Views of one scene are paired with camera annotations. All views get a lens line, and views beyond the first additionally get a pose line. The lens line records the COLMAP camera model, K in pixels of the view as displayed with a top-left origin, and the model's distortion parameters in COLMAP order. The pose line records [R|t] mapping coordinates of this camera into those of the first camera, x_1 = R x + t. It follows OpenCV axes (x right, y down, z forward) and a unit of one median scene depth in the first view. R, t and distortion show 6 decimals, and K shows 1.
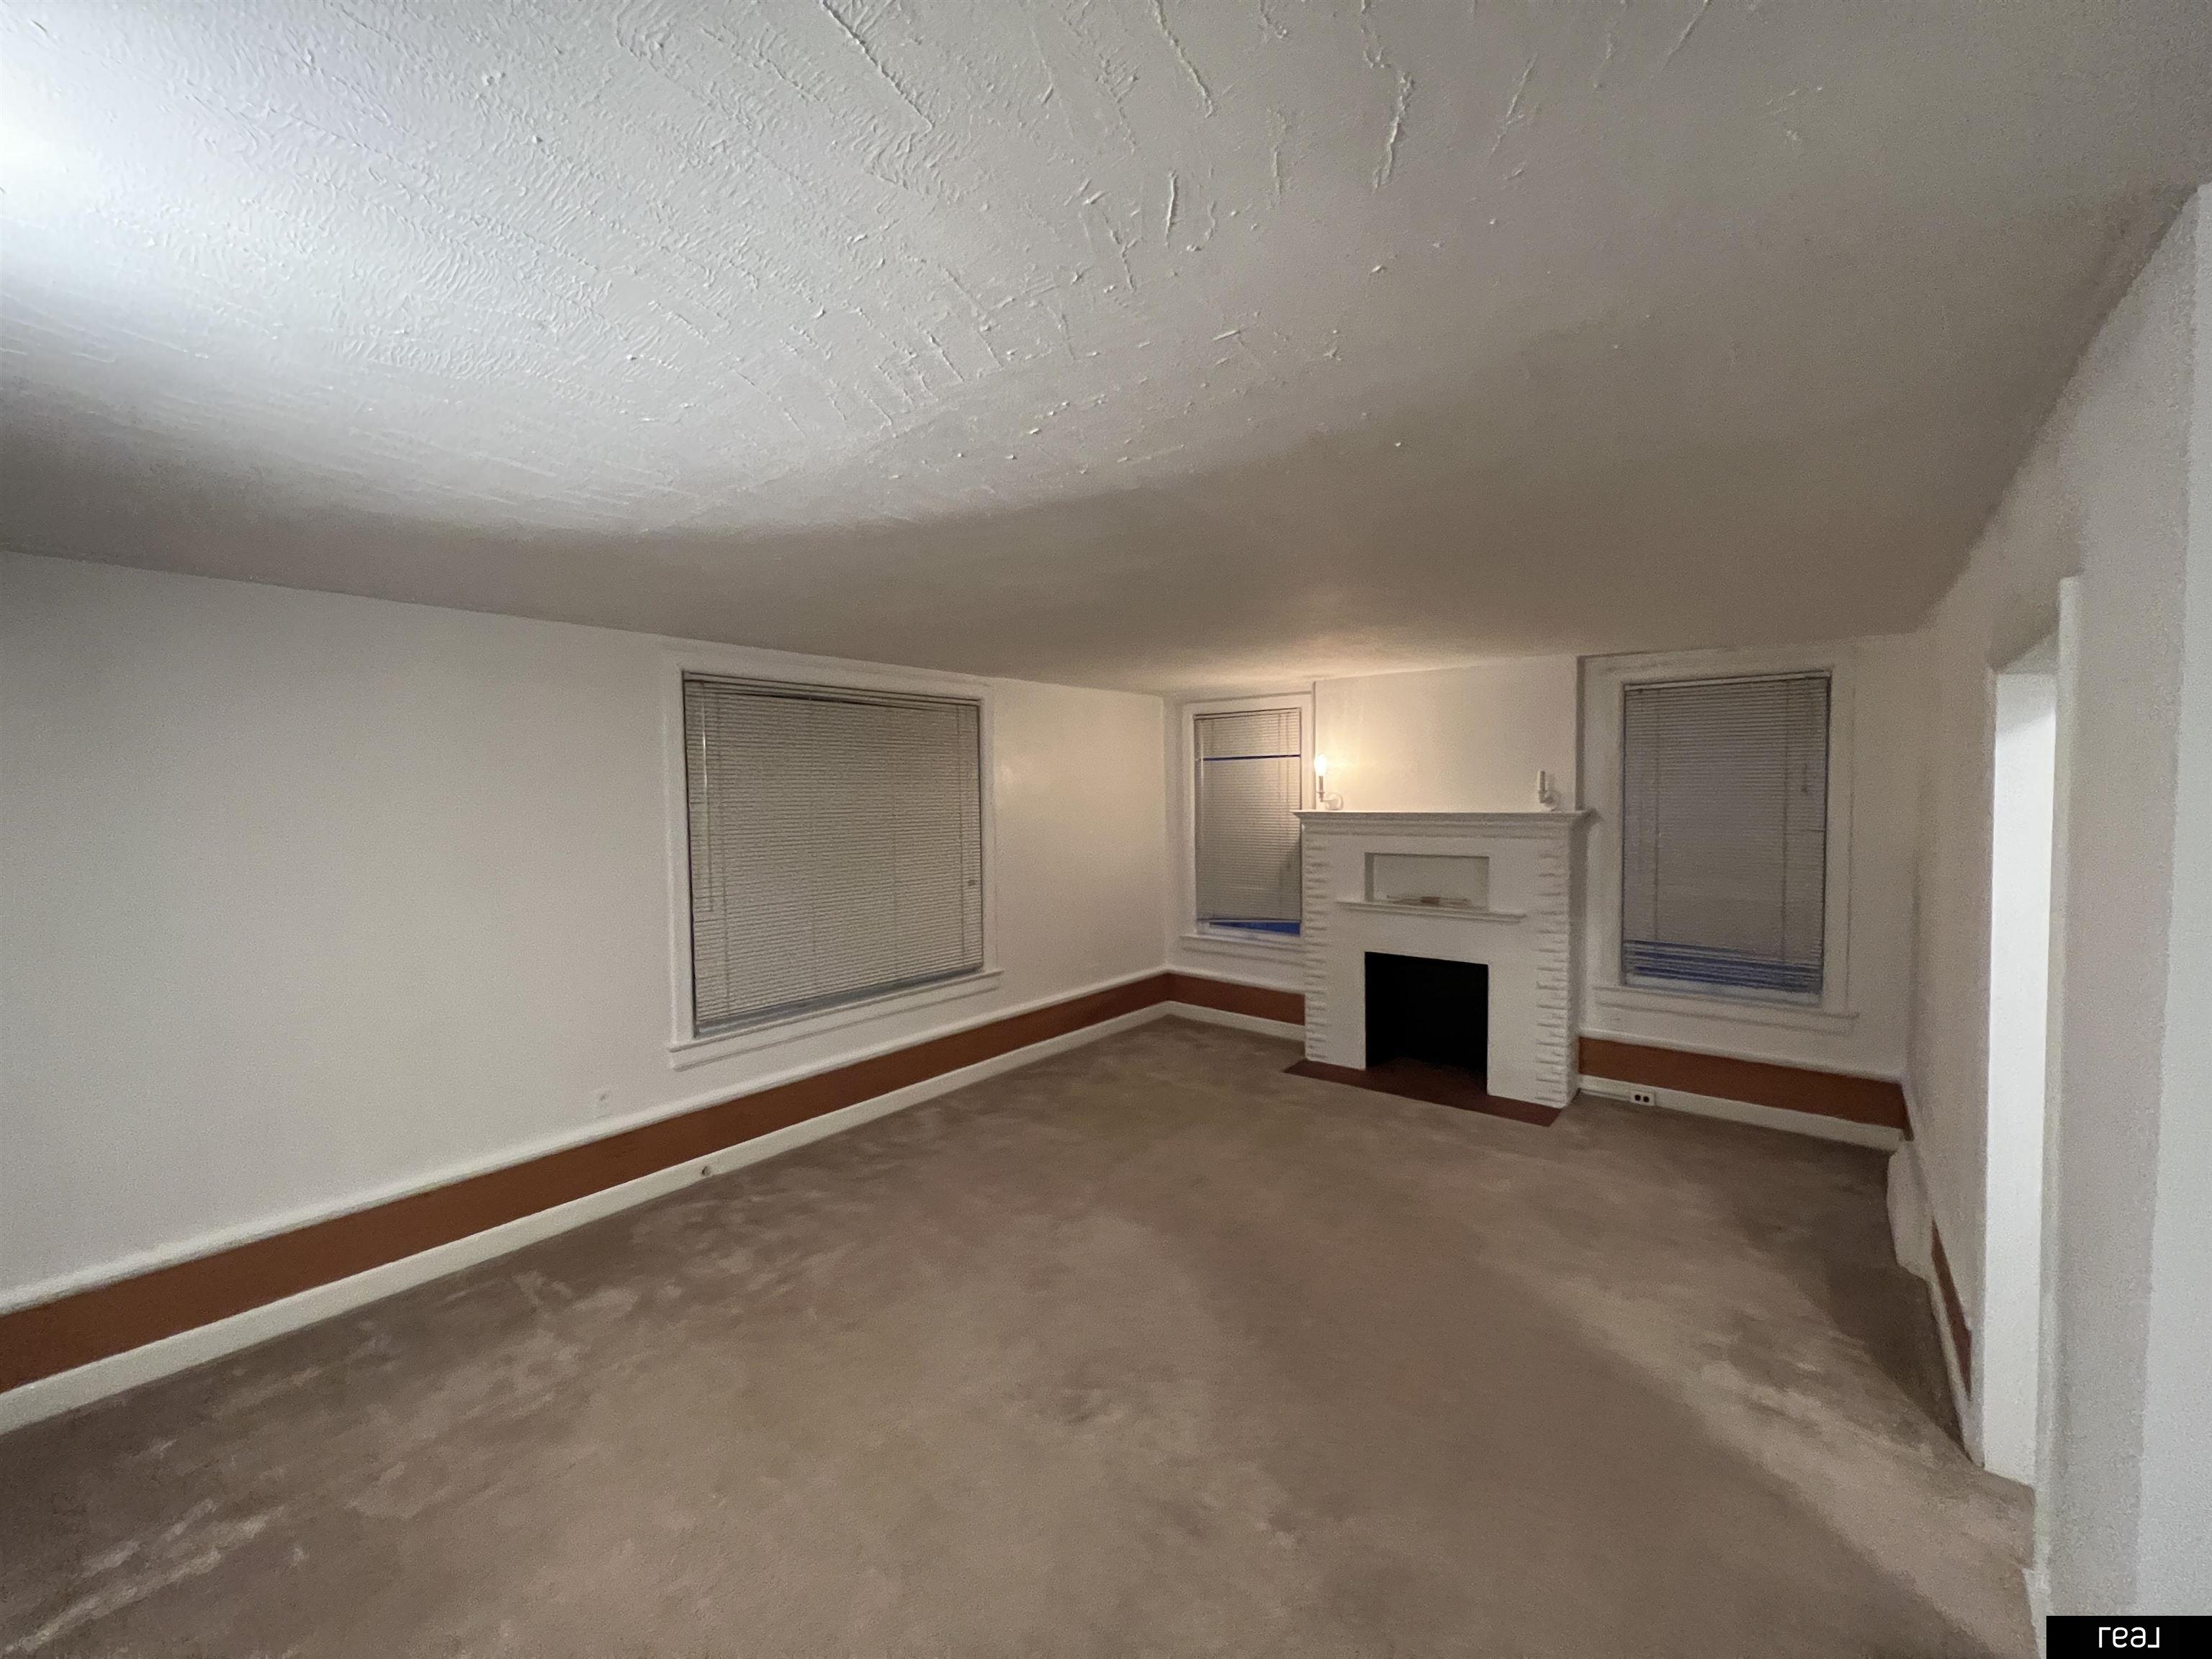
lens RADIAL K [[882.4, 0, 1108.0], [0, 882.4, 831.5], [0, 0, 1]] dist [-0.001822, 0.000246]
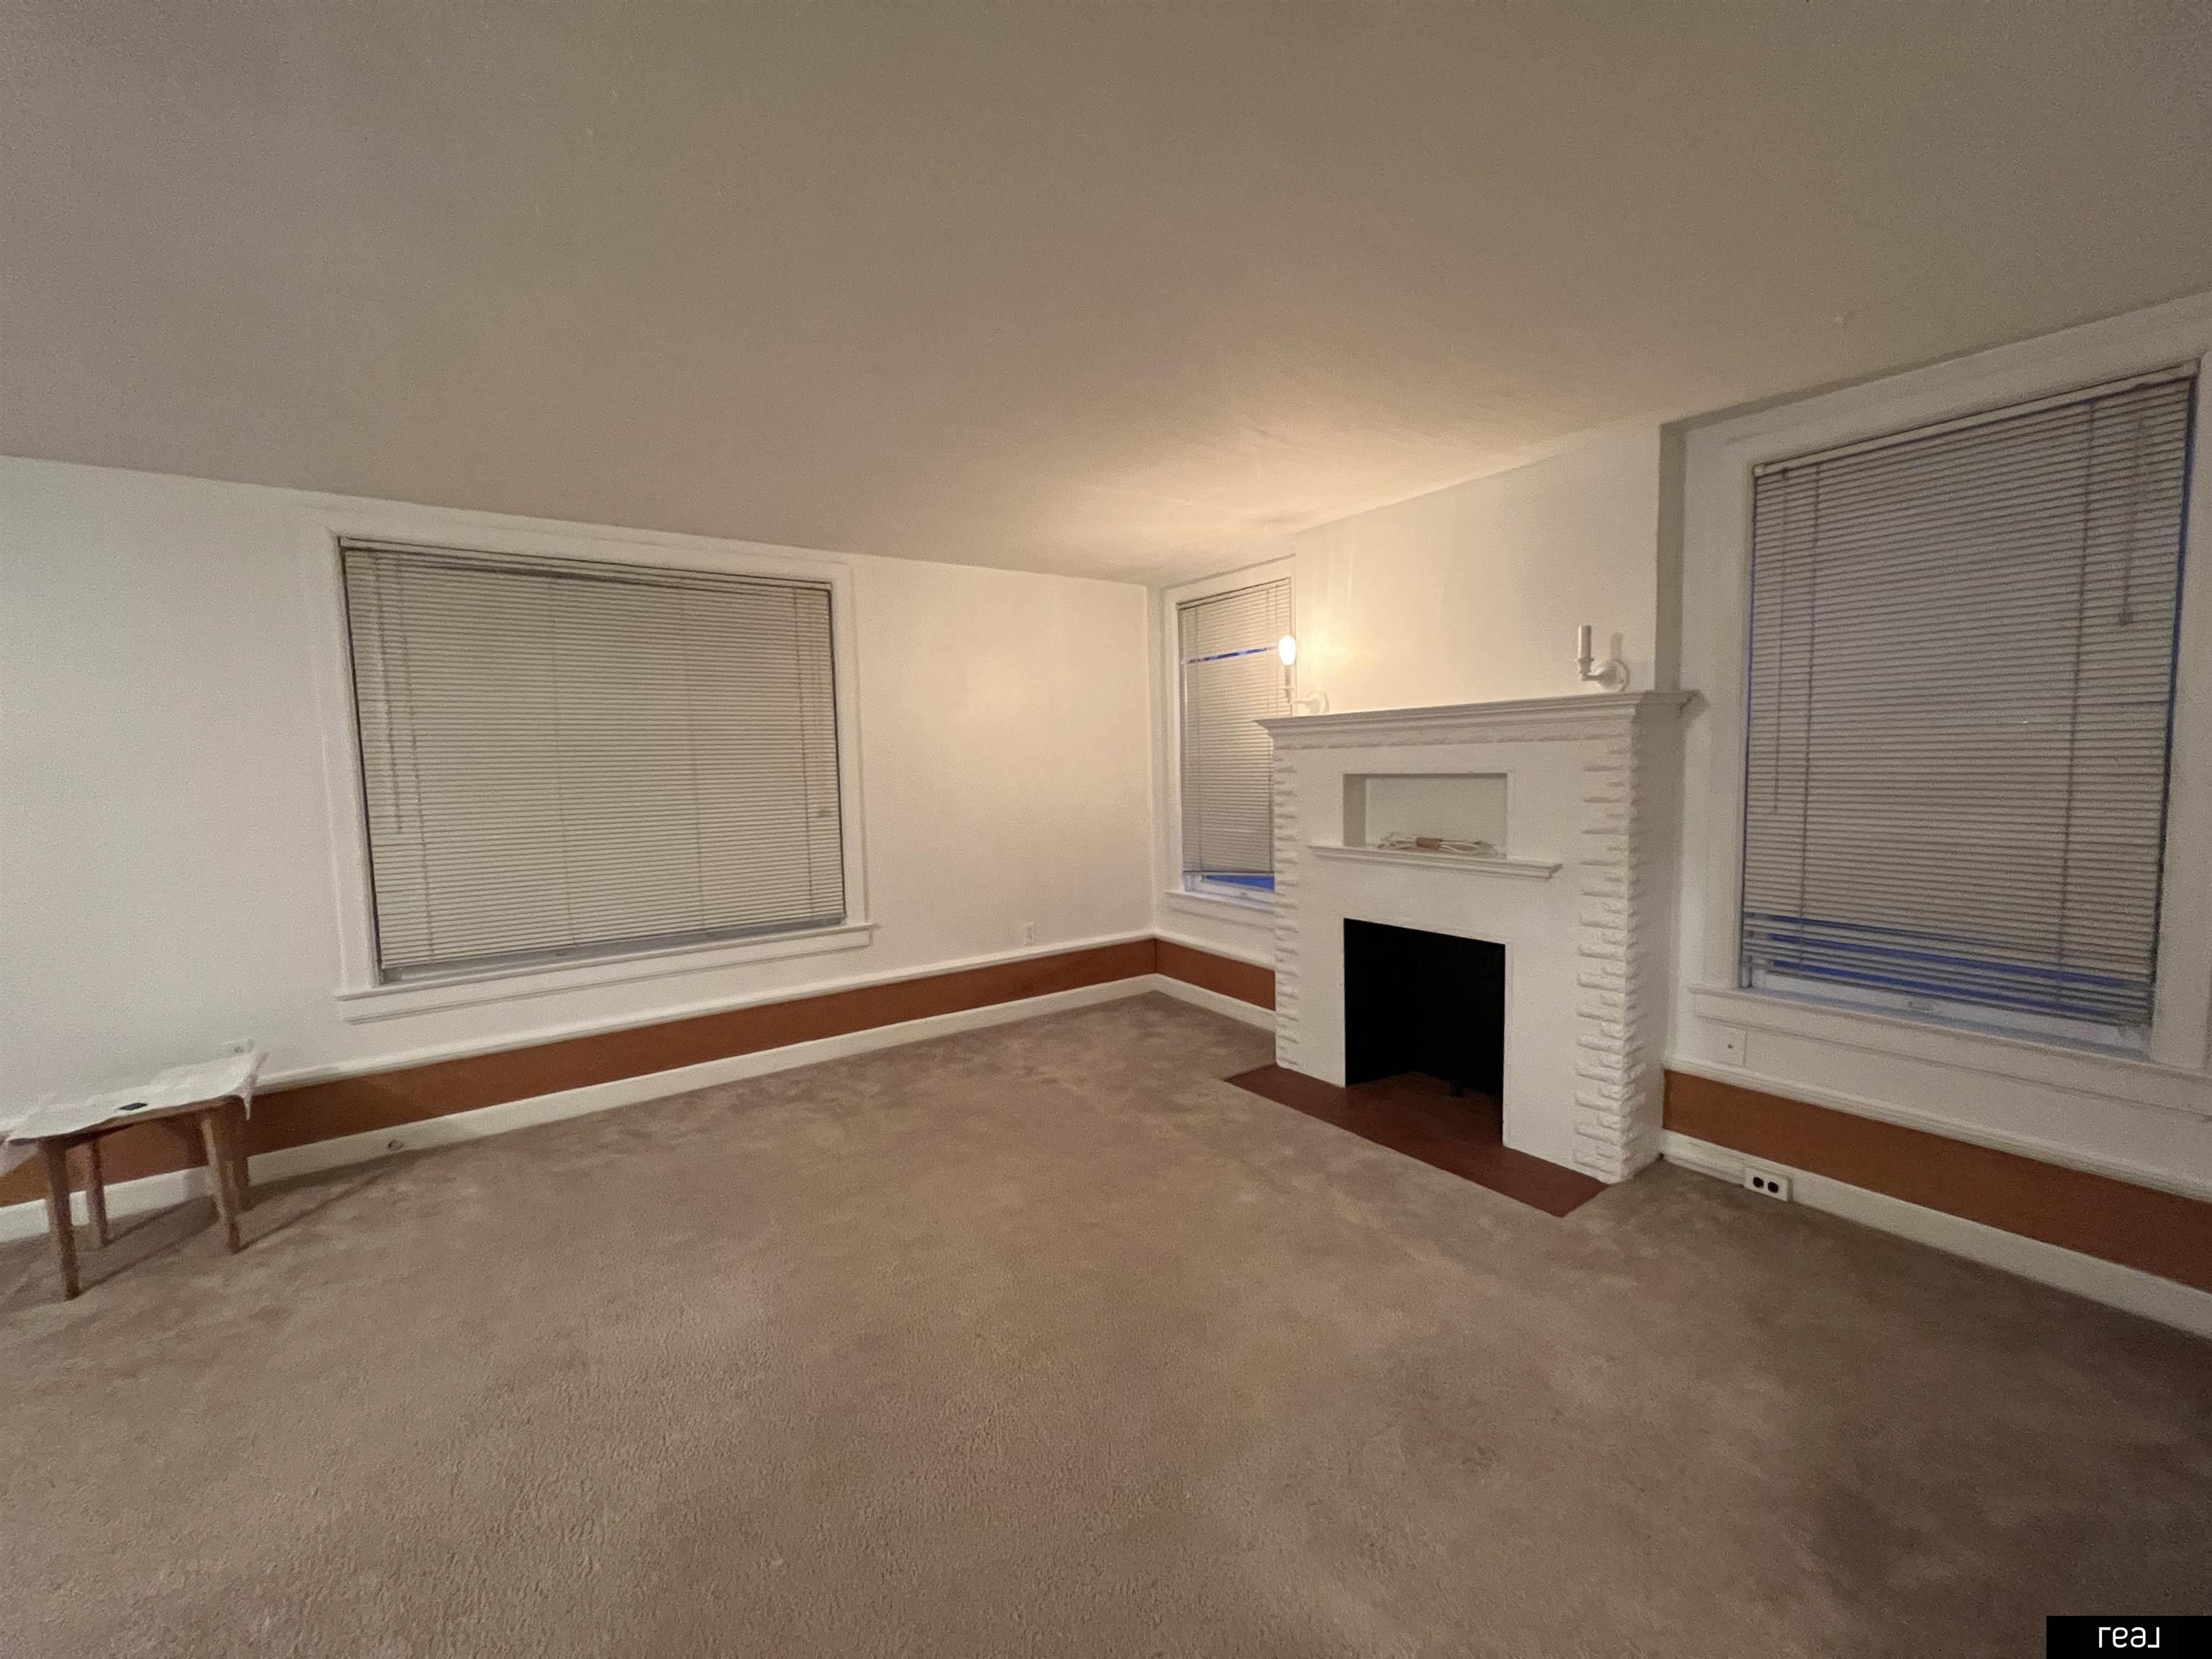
lens RADIAL K [[882.4, 0, 1104.0], [0, 882.4, 832.3], [0, 0, 1]] dist [-0.001822, 0.000246]
pose [[0.960904, 0.011176, -0.276654, 0.339546], [0.000275, 0.999146, 0.041317, 0.045853], [0.276880, -0.039778, 0.960081, 0.325797]]
